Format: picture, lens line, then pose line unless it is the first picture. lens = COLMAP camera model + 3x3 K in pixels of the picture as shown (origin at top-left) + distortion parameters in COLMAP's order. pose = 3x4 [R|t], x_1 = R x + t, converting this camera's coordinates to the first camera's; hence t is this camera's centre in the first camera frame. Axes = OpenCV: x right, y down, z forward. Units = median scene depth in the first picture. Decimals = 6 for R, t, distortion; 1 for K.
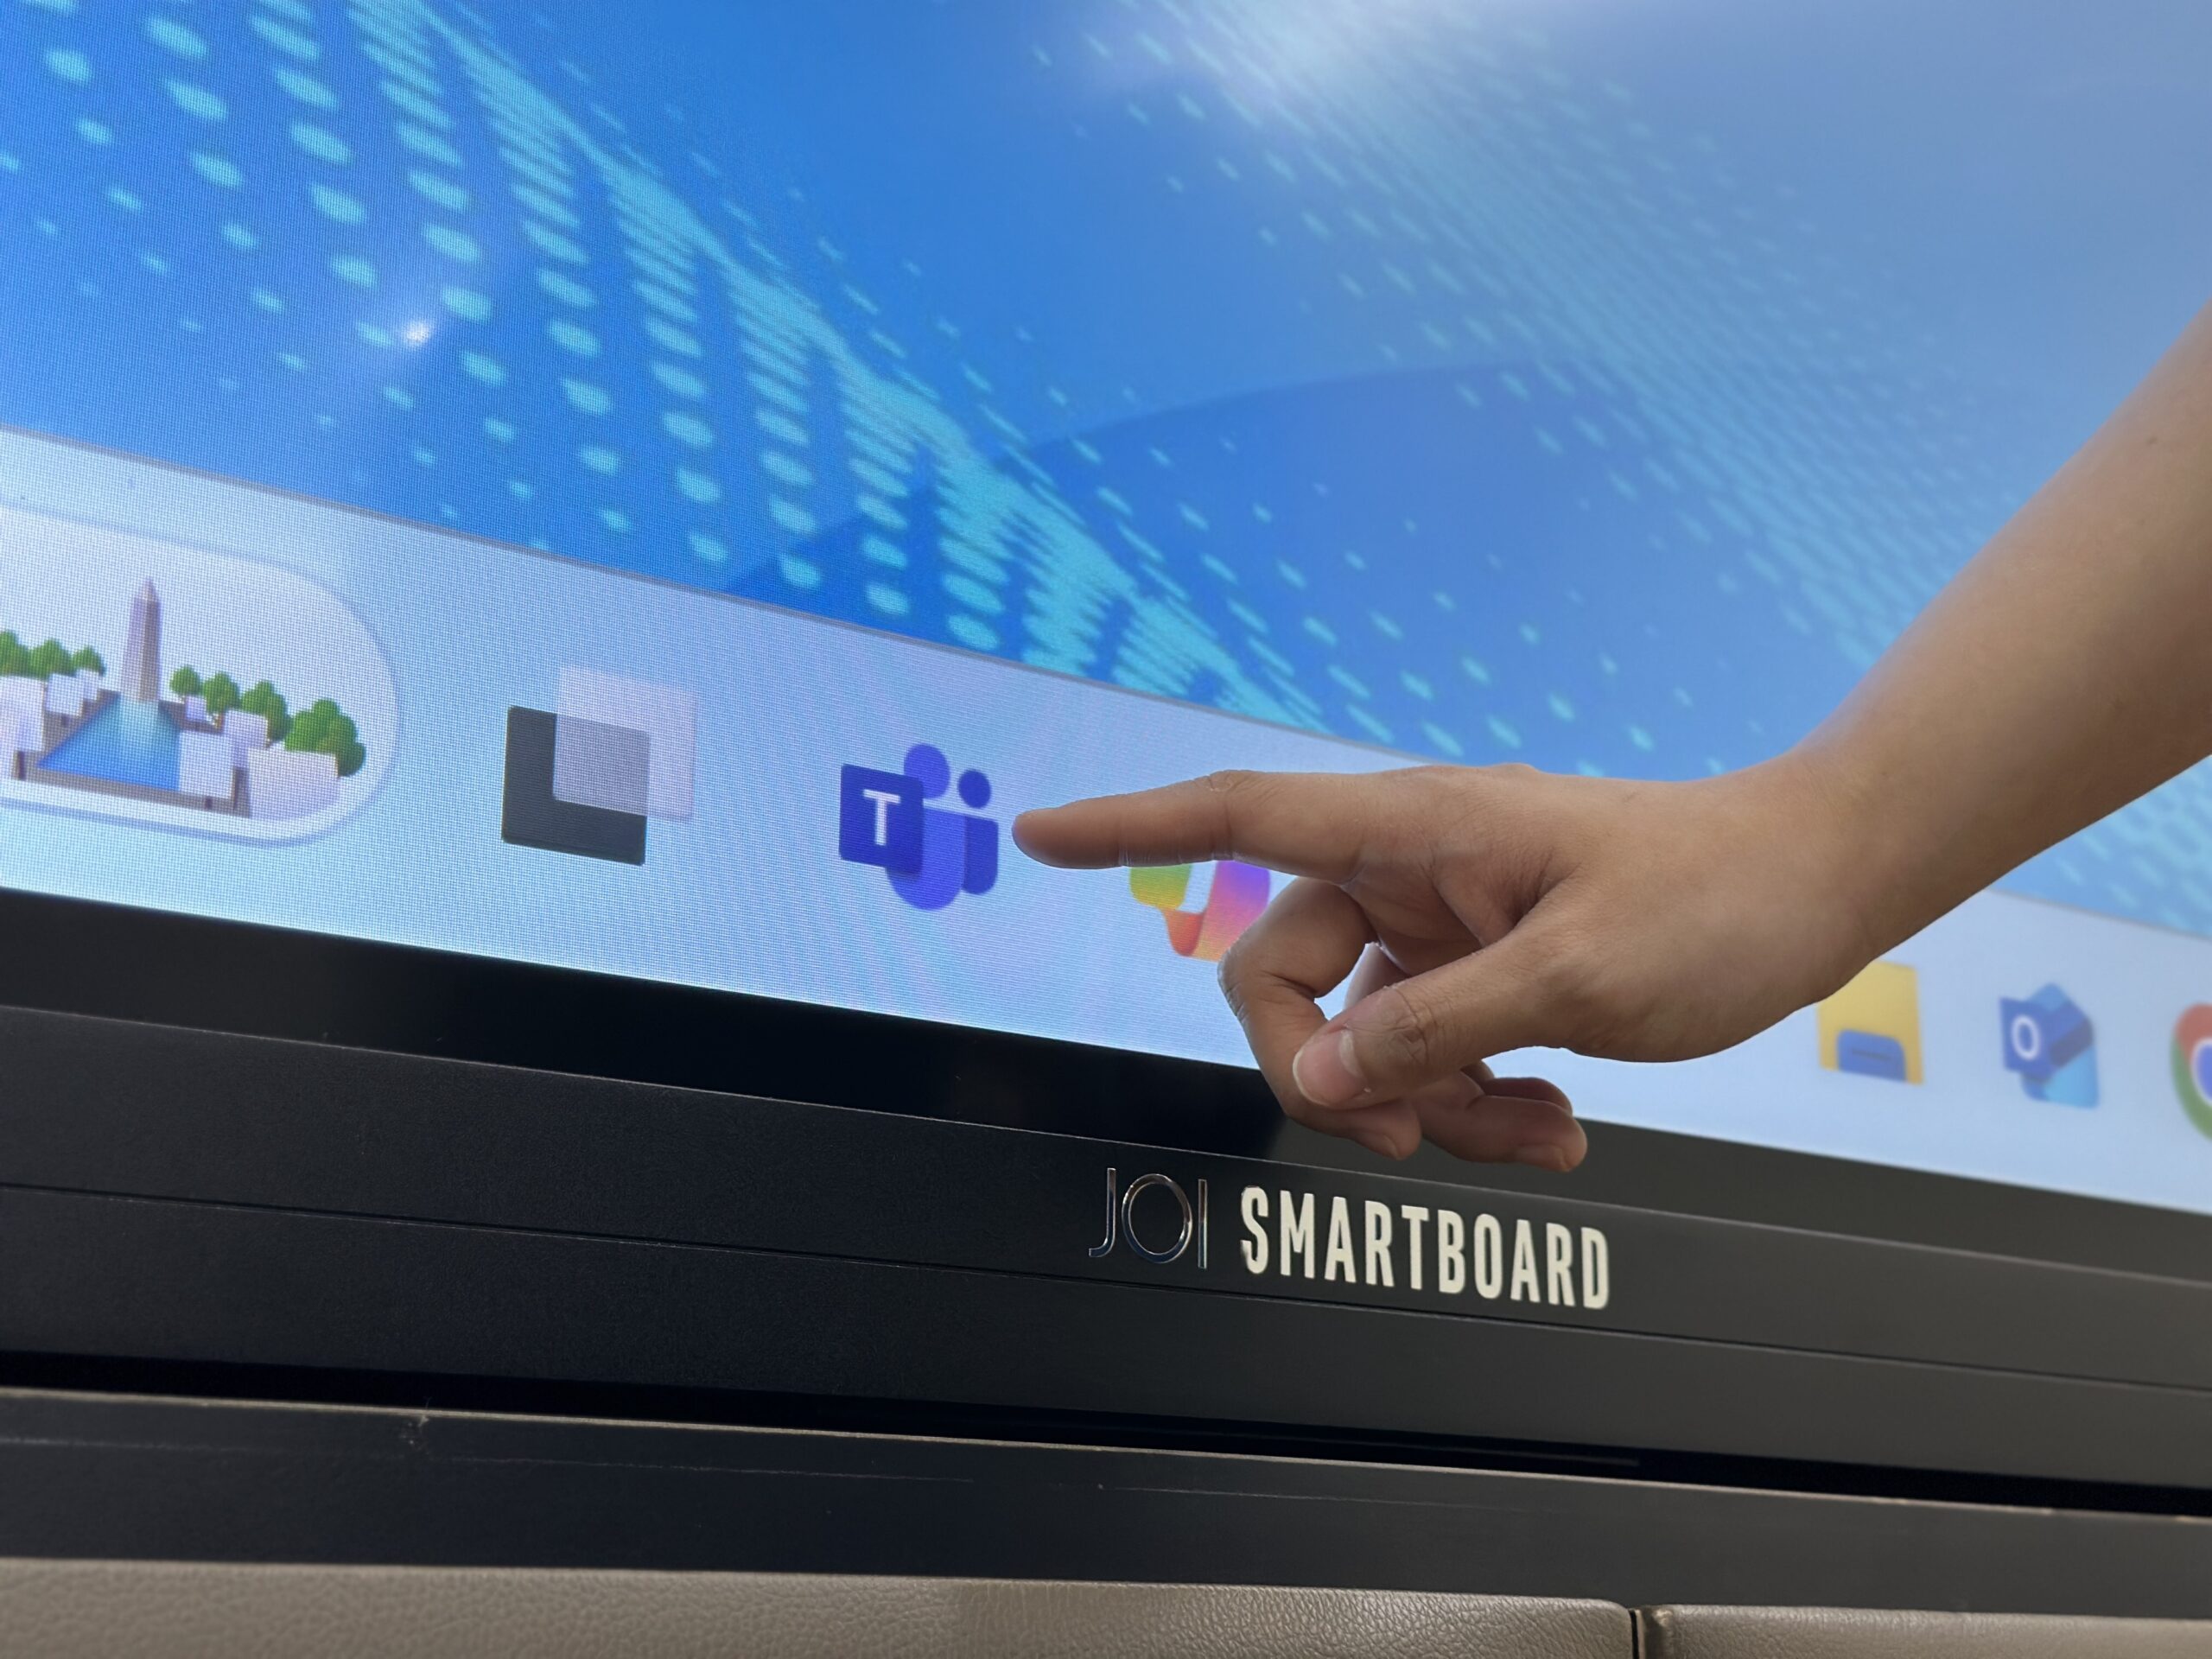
lens RADIAL K [[3135.5, 0, 1104.5], [0, 3135.5, 834.1], [0, 0, 1]] dist [0.118292, 0.000000]
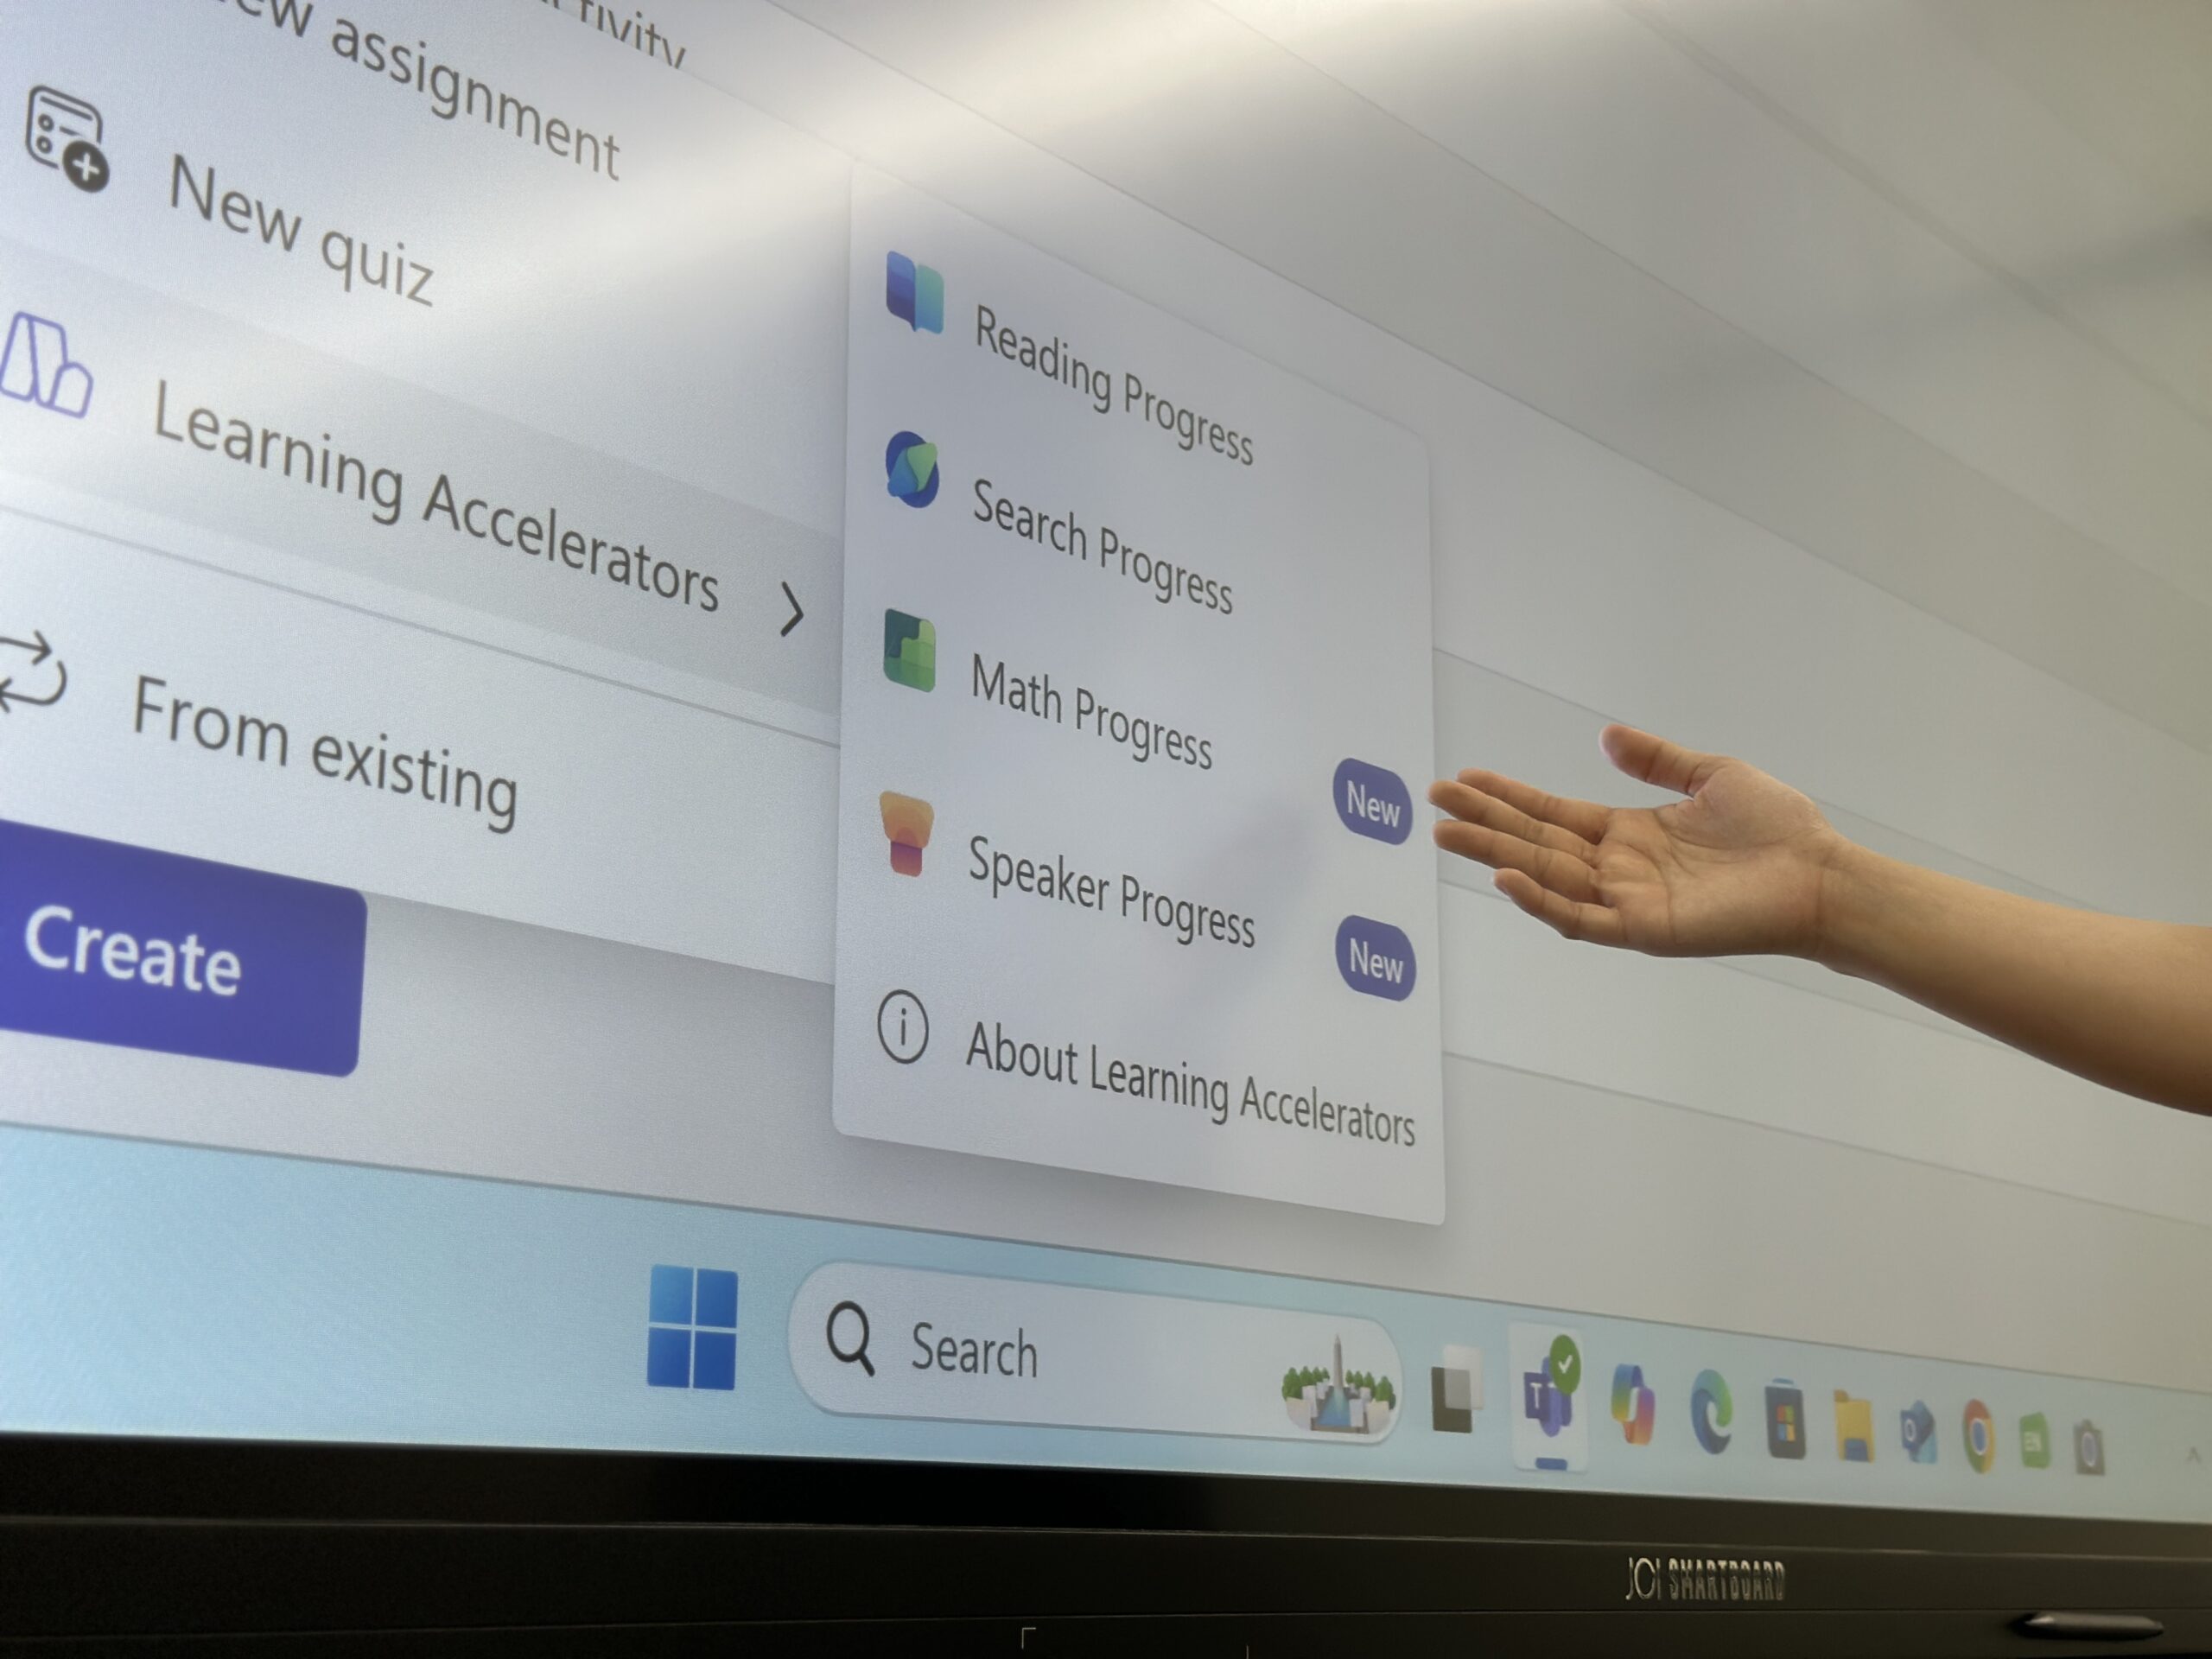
lens RADIAL K [[3135.5, 0, 1108.5], [0, 3135.5, 828.5], [0, 0, 1]] dist [0.118292, 0.000000]
pose [[0.973871, 0.049968, 0.221535, -0.996137], [-0.055473, 0.998285, 0.018691, -0.486961], [-0.220221, -0.030492, 0.974973, -1.237657]]
